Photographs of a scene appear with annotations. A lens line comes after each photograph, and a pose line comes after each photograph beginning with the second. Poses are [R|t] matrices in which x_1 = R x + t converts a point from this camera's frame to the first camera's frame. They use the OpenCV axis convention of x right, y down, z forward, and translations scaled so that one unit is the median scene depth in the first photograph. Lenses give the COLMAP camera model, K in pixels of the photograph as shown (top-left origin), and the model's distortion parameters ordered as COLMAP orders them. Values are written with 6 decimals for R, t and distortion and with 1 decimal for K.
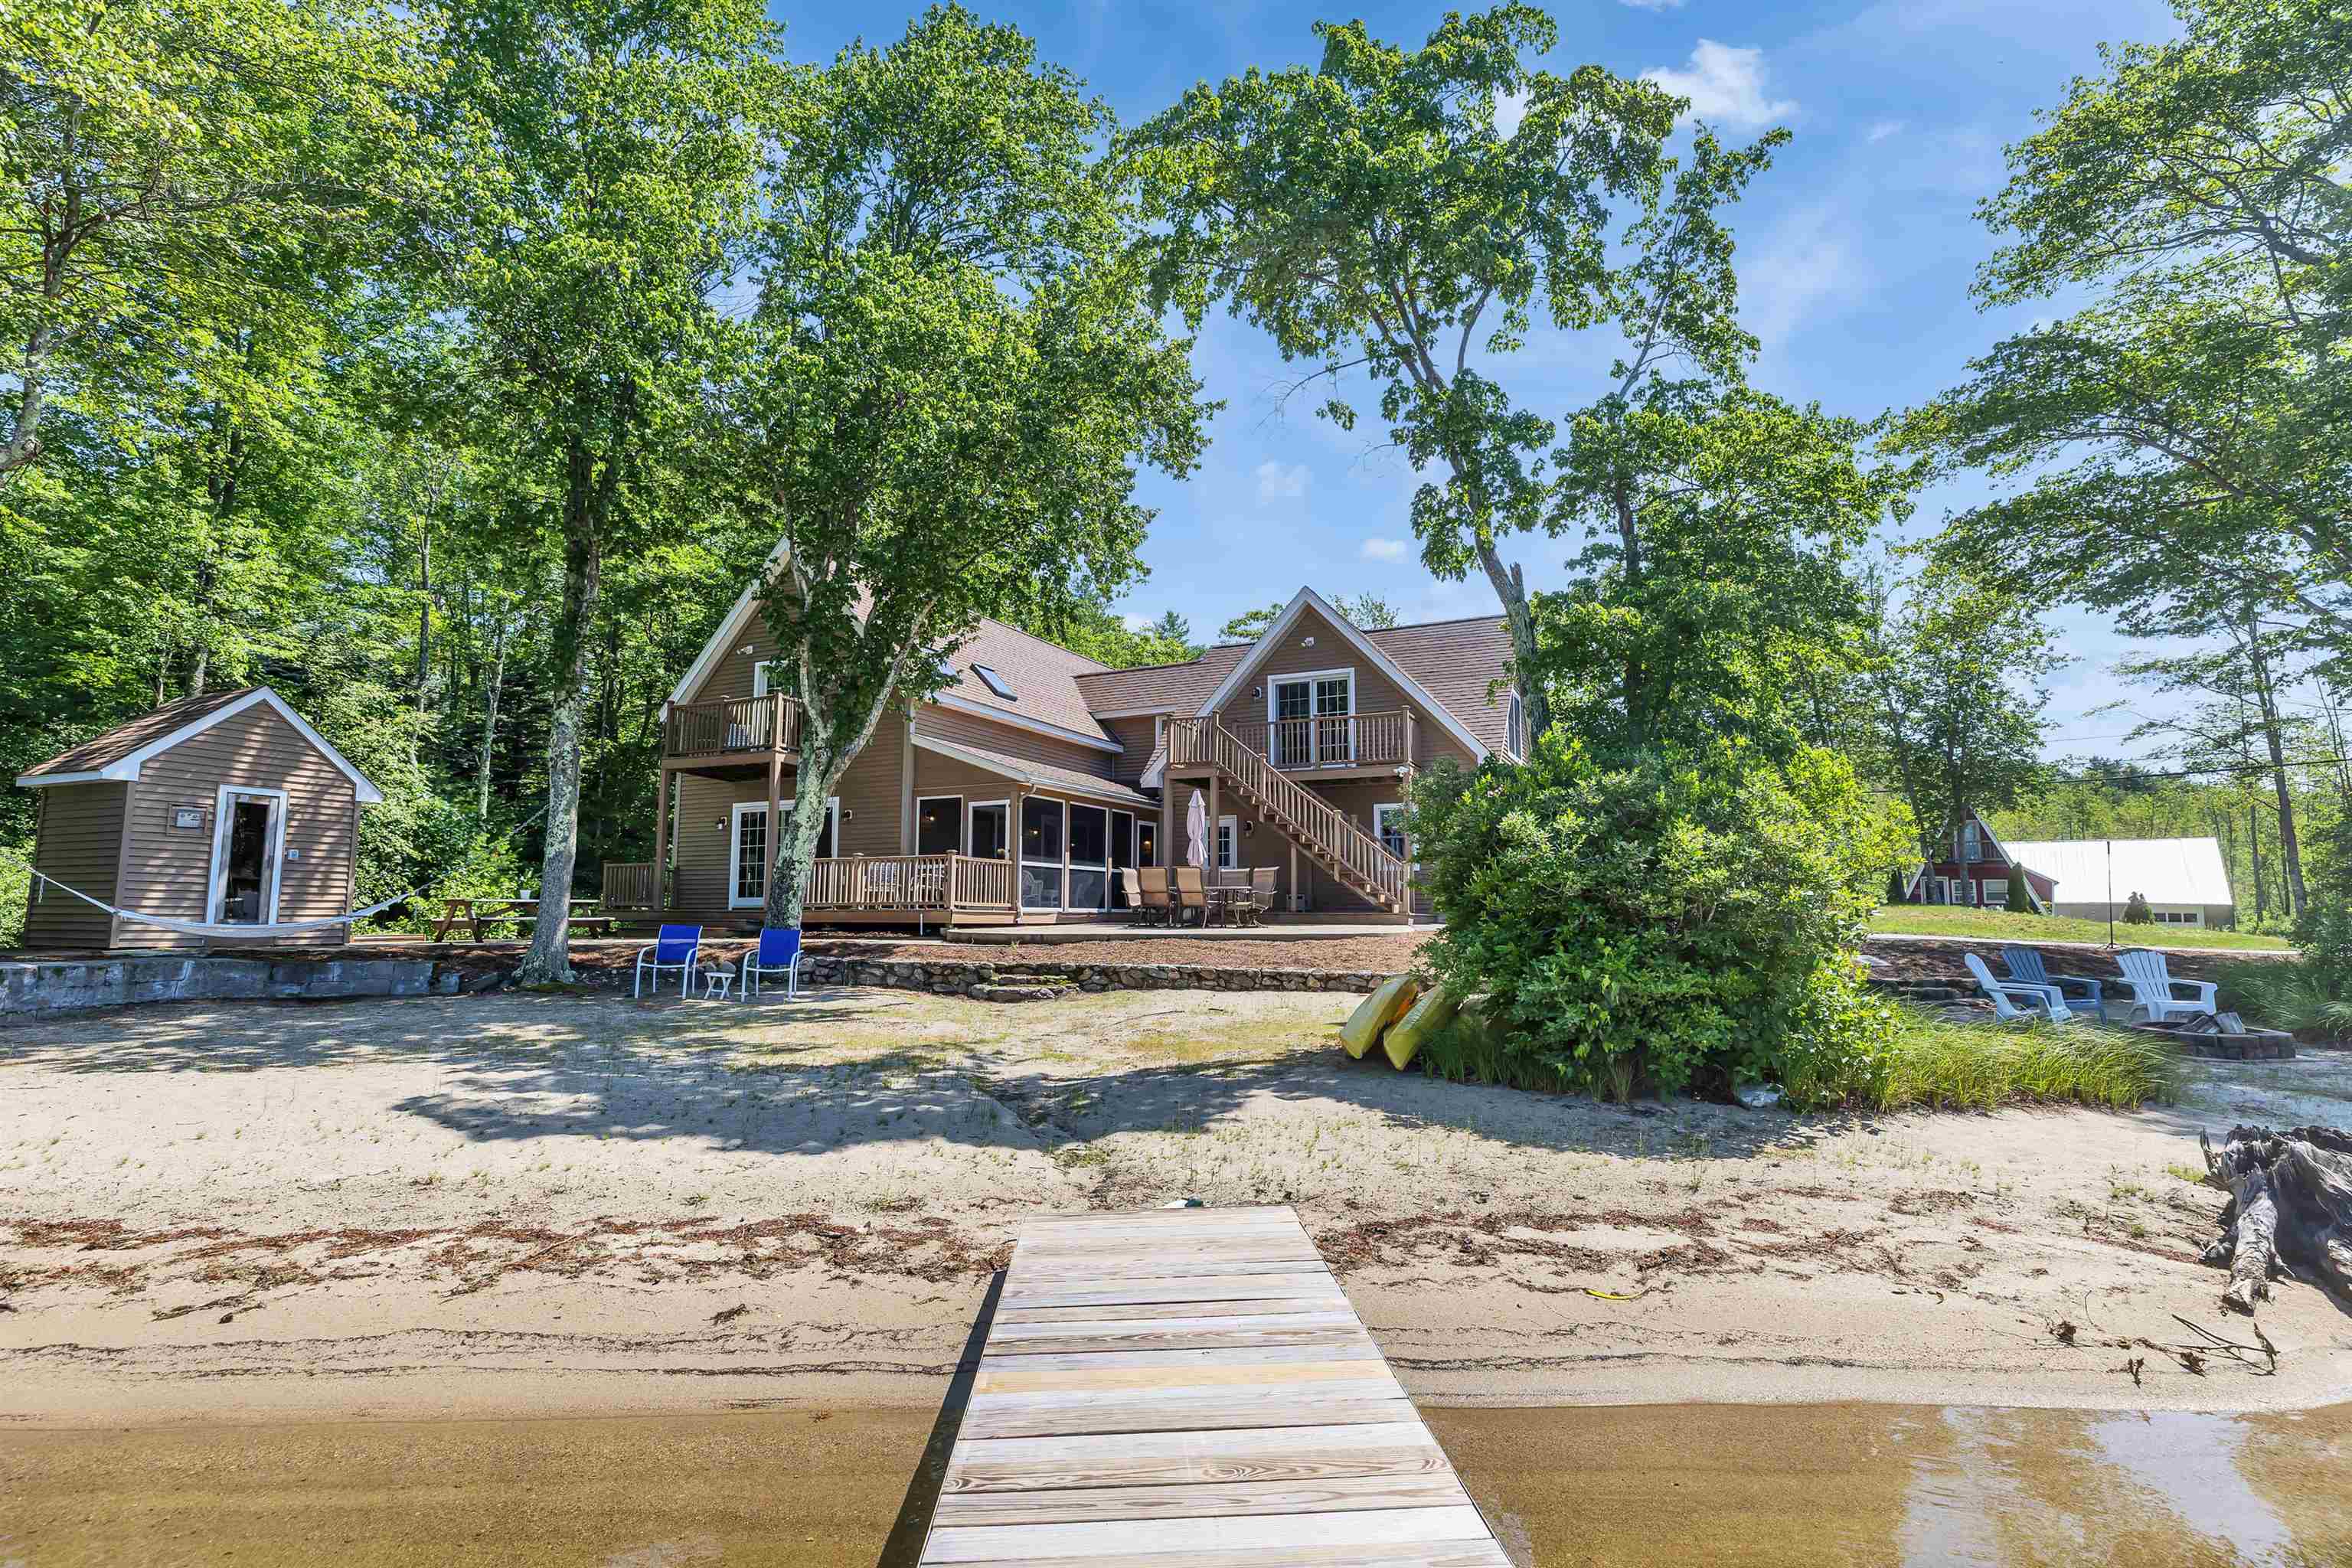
lens RADIAL K [[1132.7, 0, 1179.2], [0, 1132.7, 787.9], [0, 0, 1]] dist [-0.001543, -0.000172]
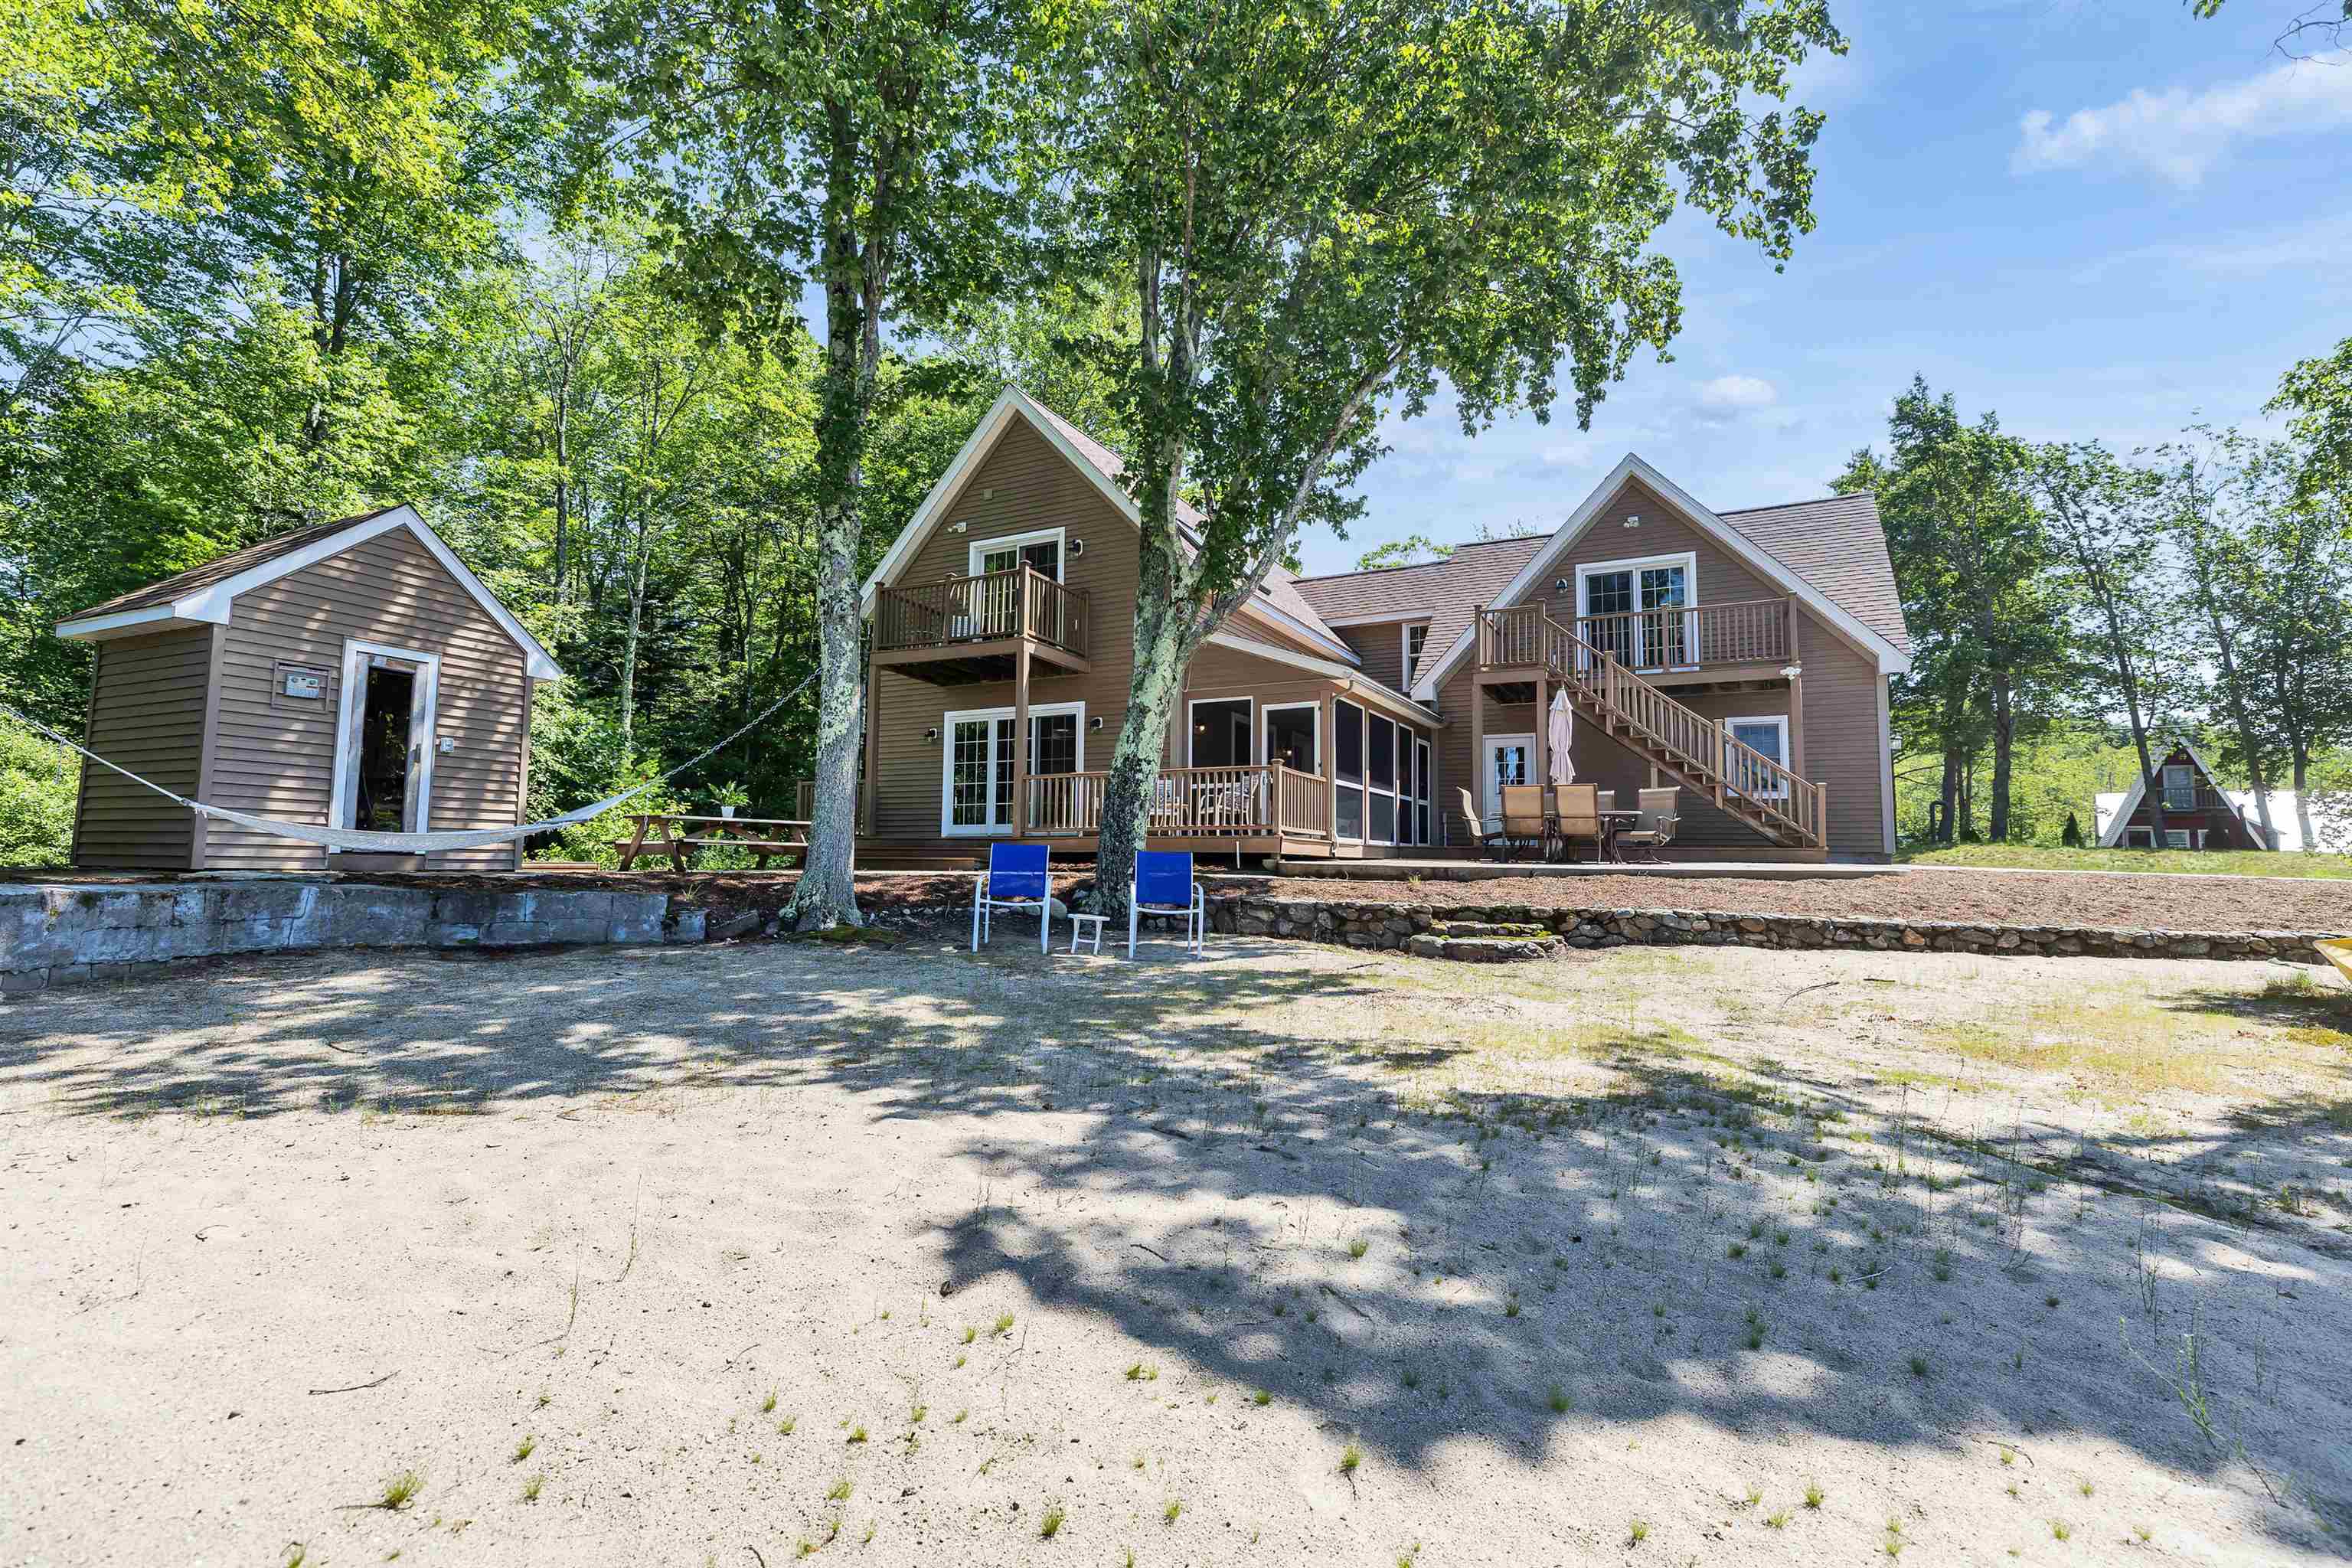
lens RADIAL K [[1046.1, 0, 1173.6], [0, 1046.1, 784.4], [0, 0, 1]] dist [0.005067, -0.000053]
pose [[0.999685, 0.008354, -0.023688, -0.302784], [-0.007520, 0.999356, 0.035073, 0.056801], [0.023965, -0.034884, 0.999104, 0.340727]]
